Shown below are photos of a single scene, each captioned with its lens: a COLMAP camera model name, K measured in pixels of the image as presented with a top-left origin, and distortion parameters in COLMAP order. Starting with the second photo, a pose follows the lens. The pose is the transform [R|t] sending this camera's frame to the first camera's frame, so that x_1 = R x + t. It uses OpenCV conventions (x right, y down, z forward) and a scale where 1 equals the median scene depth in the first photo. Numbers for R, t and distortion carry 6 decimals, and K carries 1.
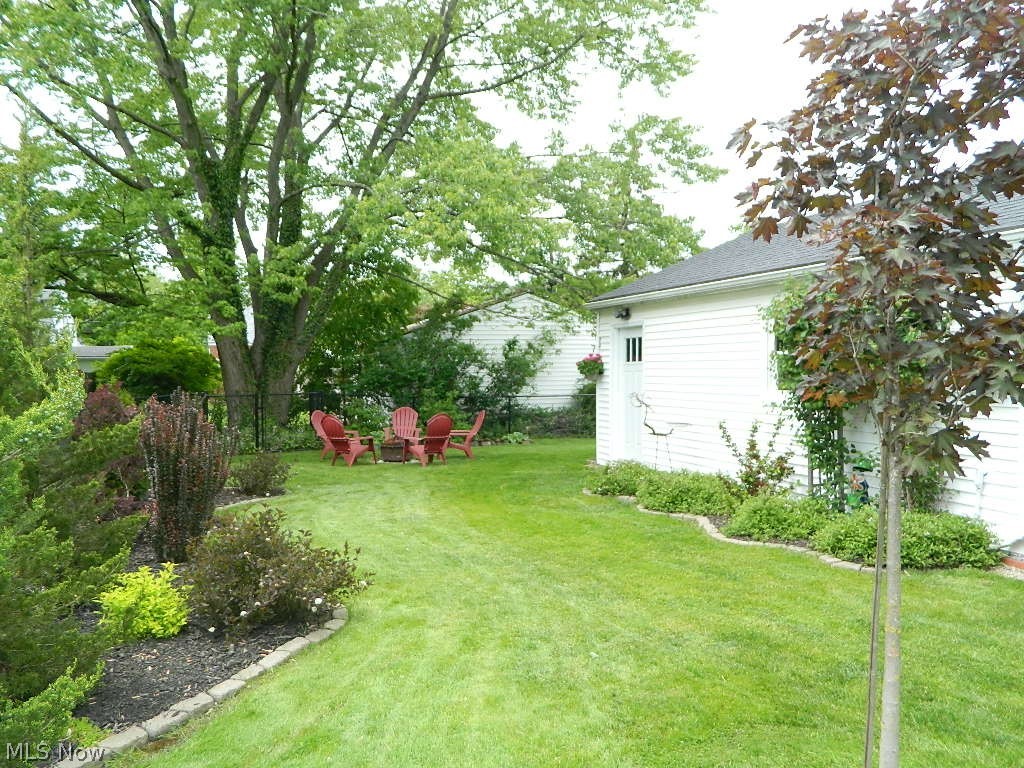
lens RADIAL K [[756.0, 0, 512.0], [0, 756.0, 384.0], [0, 0, 1]] dist [-0.001659, -0.006353]
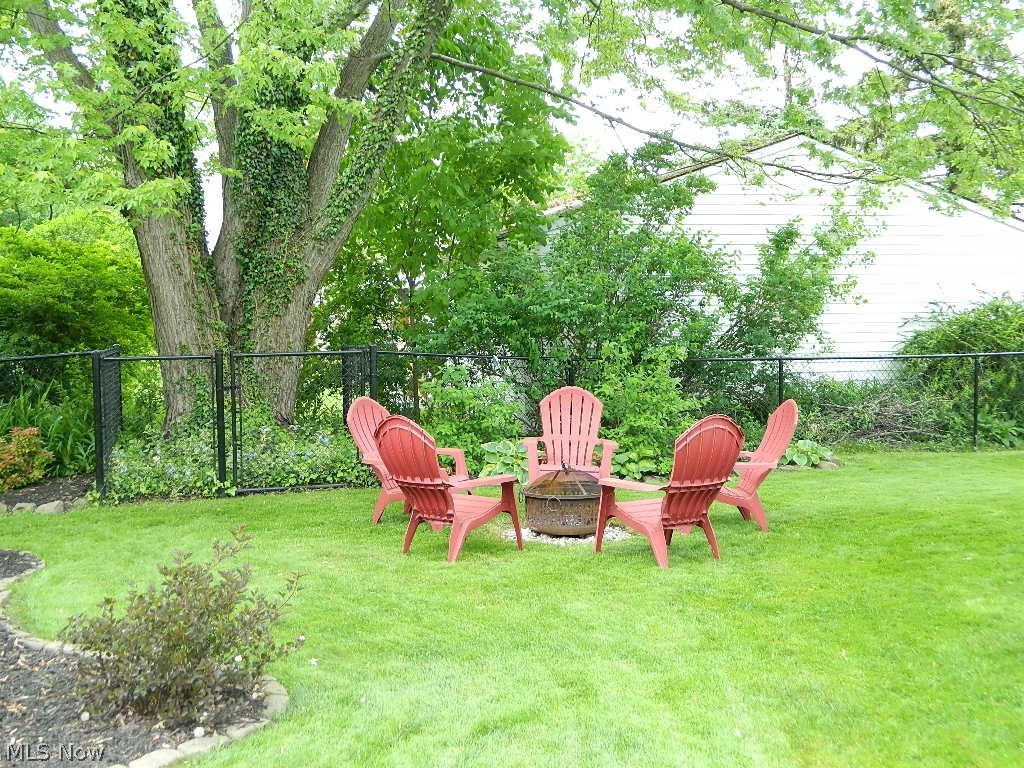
lens RADIAL K [[1231.2, 0, 512.0], [0, 1231.2, 384.0], [0, 0, 1]] dist [0.008726, -0.000554]
pose [[0.992217, 0.004253, -0.124444, -0.074527], [0.001143, 0.999063, 0.043256, 0.000300], [0.124512, -0.043062, 0.991283, 0.278121]]
